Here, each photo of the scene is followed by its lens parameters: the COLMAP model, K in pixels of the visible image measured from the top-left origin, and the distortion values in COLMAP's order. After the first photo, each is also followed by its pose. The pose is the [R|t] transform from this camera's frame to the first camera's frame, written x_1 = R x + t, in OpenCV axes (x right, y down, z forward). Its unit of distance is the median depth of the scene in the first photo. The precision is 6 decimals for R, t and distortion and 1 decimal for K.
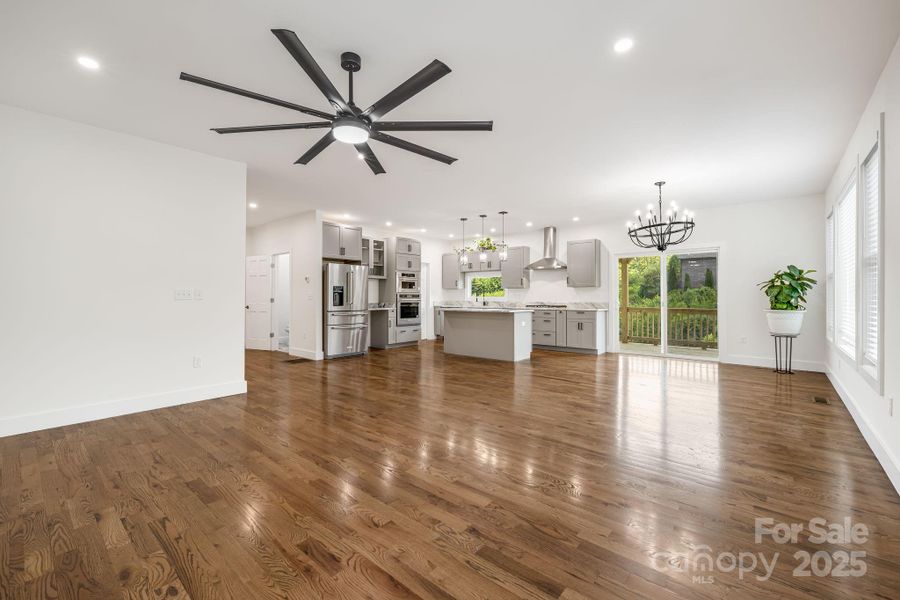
lens RADIAL K [[376.6, 0, 446.1], [0, 376.6, 294.6], [0, 0, 1]] dist [0.001445, 0.000235]
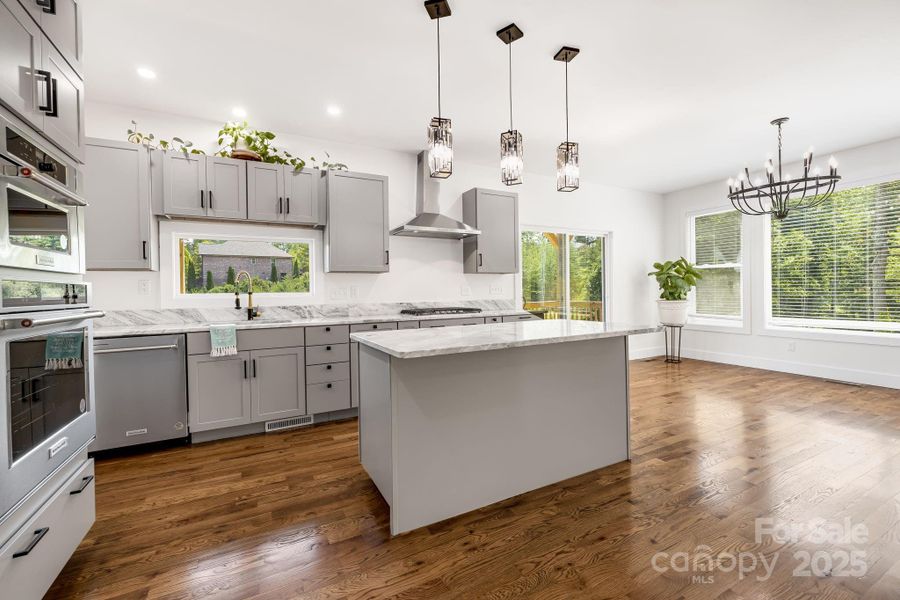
lens RADIAL K [[376.6, 0, 446.1], [0, 376.6, 294.6], [0, 0, 1]] dist [0.001445, 0.000235]
pose [[0.369932, -0.013462, 0.928961, -0.184568], [0.010436, 0.999892, 0.010334, 0.004726], [-0.929000, 0.005872, 0.370032, 0.799409]]
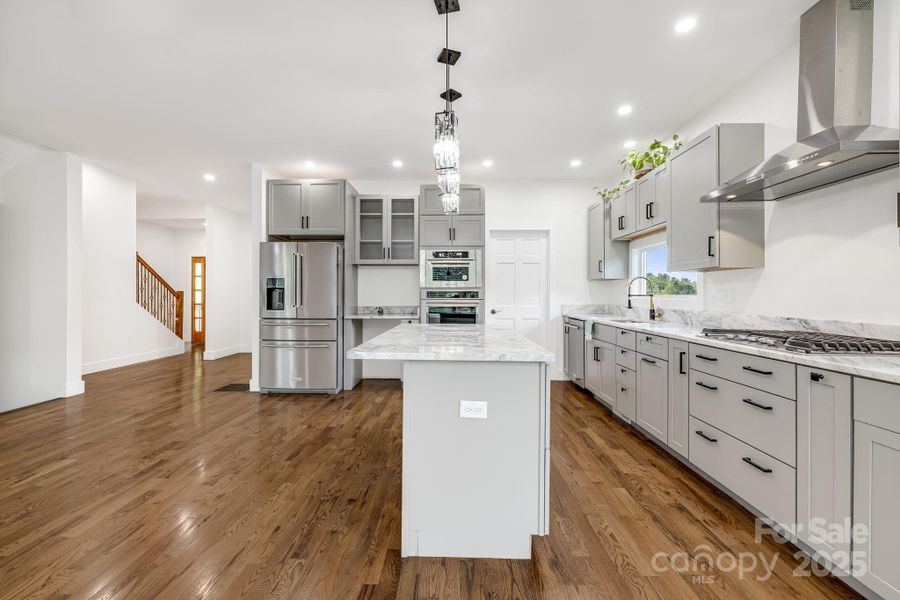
lens RADIAL K [[376.6, 0, 446.1], [0, 376.6, 294.6], [0, 0, 1]] dist [0.001445, 0.000235]
pose [[0.644359, -0.000602, -0.764723, 0.300412], [-0.000262, 0.999999, -0.001009, 0.004335], [0.764723, 0.000850, 0.644358, 0.668360]]
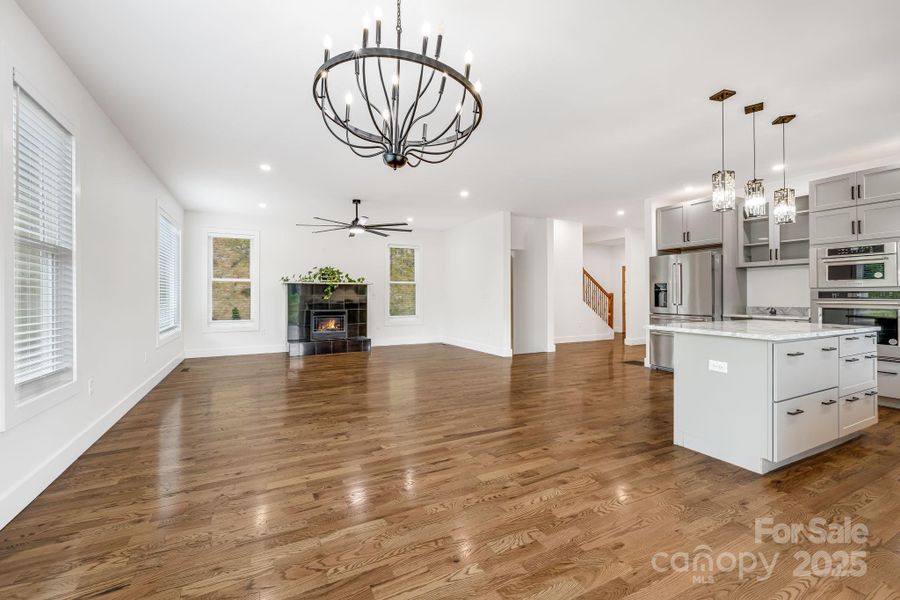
lens RADIAL K [[376.6, 0, 446.1], [0, 376.6, 294.6], [0, 0, 1]] dist [0.001445, 0.000235]
pose [[-0.362333, -0.004377, -0.932038, 0.527604], [0.000029, 0.999989, -0.004708, 0.005473], [0.932049, -0.001732, -0.362329, 0.706928]]
